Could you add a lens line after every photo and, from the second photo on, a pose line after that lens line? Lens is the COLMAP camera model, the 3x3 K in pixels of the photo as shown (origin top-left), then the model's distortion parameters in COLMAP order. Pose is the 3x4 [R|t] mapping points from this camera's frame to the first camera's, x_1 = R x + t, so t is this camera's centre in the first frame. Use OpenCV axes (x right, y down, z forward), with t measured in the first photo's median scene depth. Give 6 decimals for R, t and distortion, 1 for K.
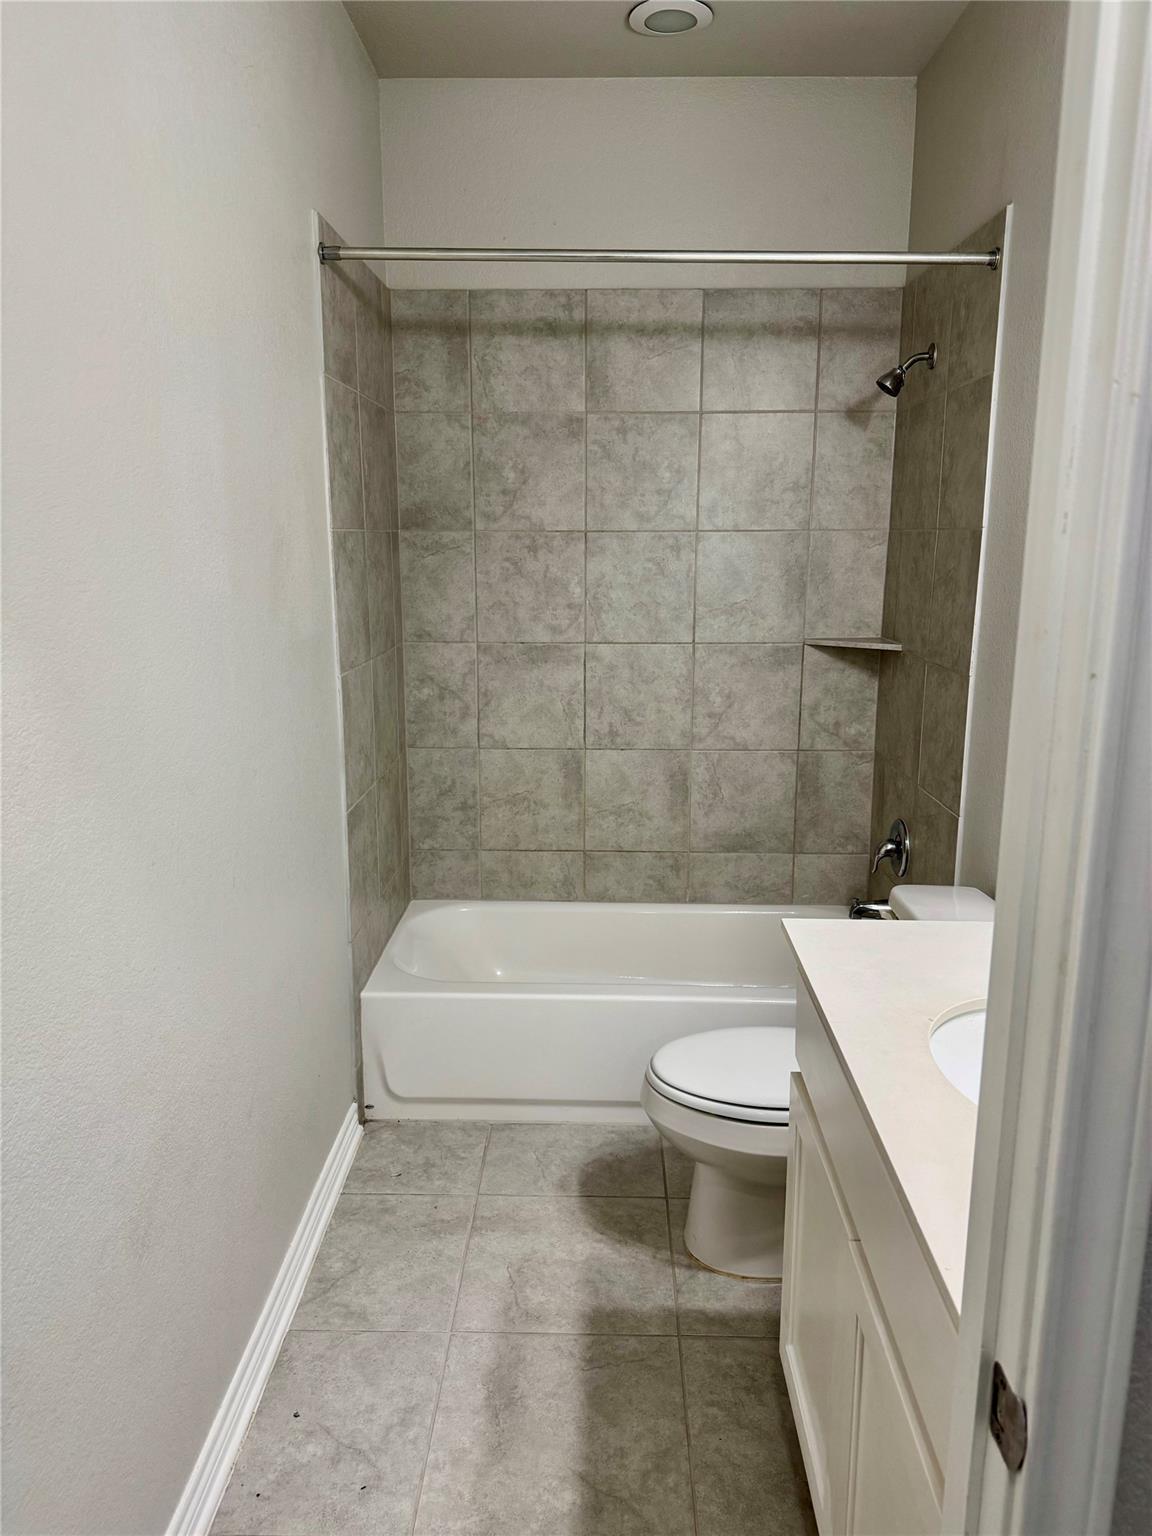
lens RADIAL K [[1082.6, 0, 579.3], [0, 1082.6, 759.3], [0, 0, 1]] dist [0.149140, -0.279725]
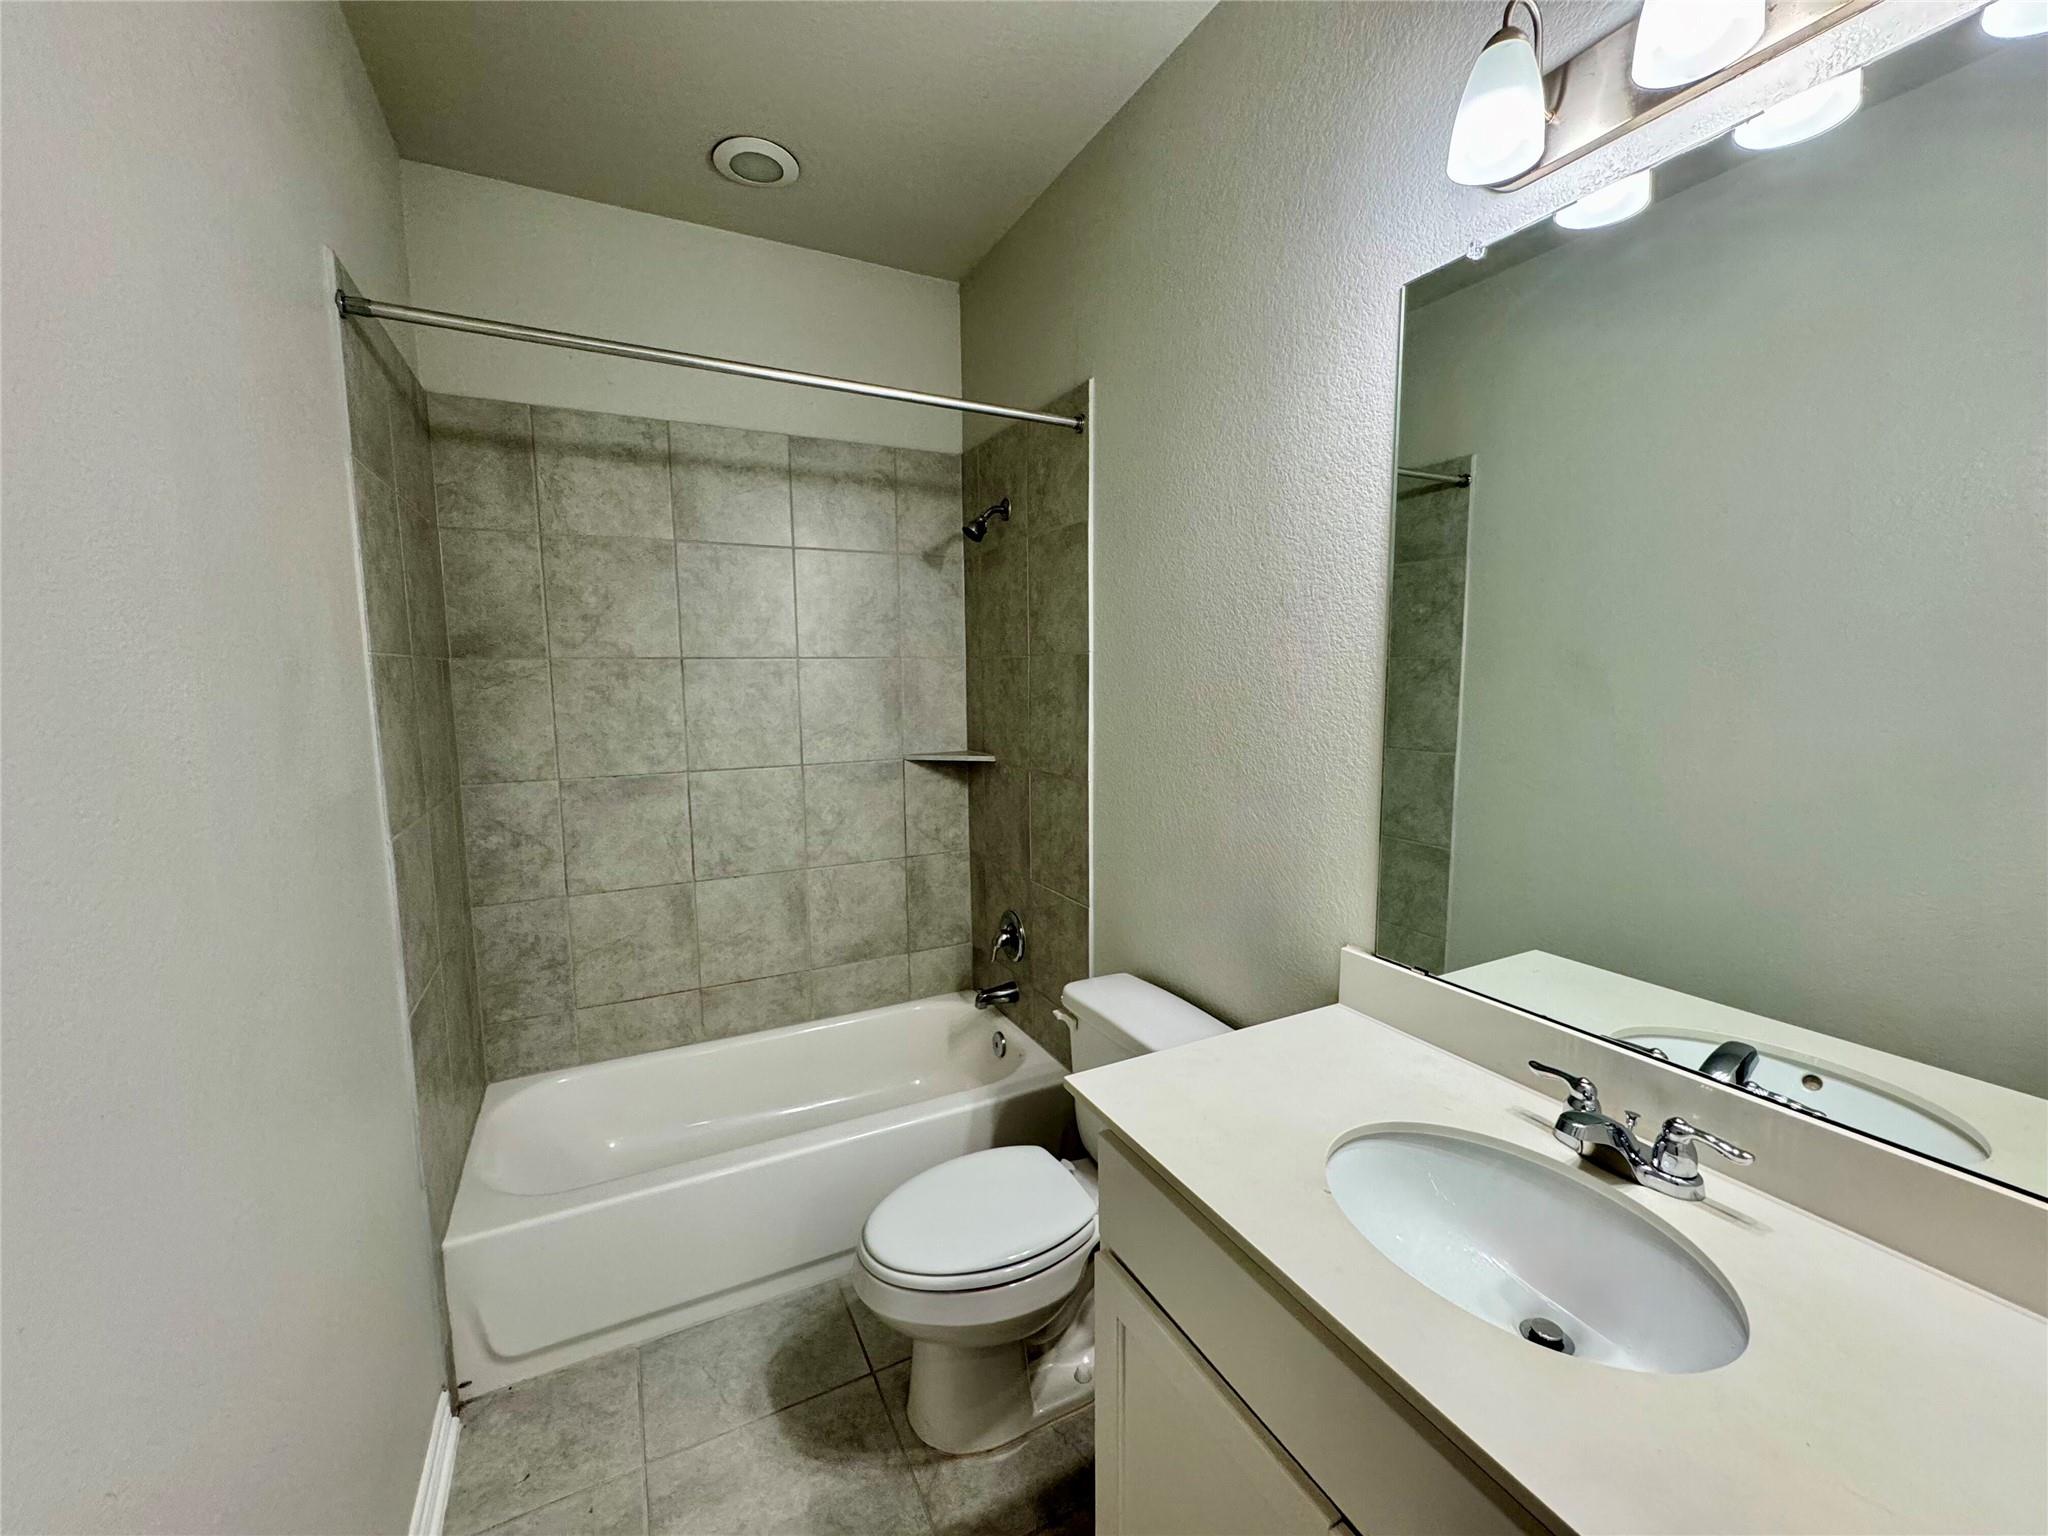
lens RADIAL K [[820.7, 0, 1024.1], [0, 820.7, 763.9], [0, 0, 1]] dist [-0.002857, -0.000111]
pose [[0.878994, -0.063919, 0.472530, -0.078837], [0.106820, 0.992185, -0.064492, -0.036975], [-0.464714, 0.107163, 0.878952, 0.230275]]
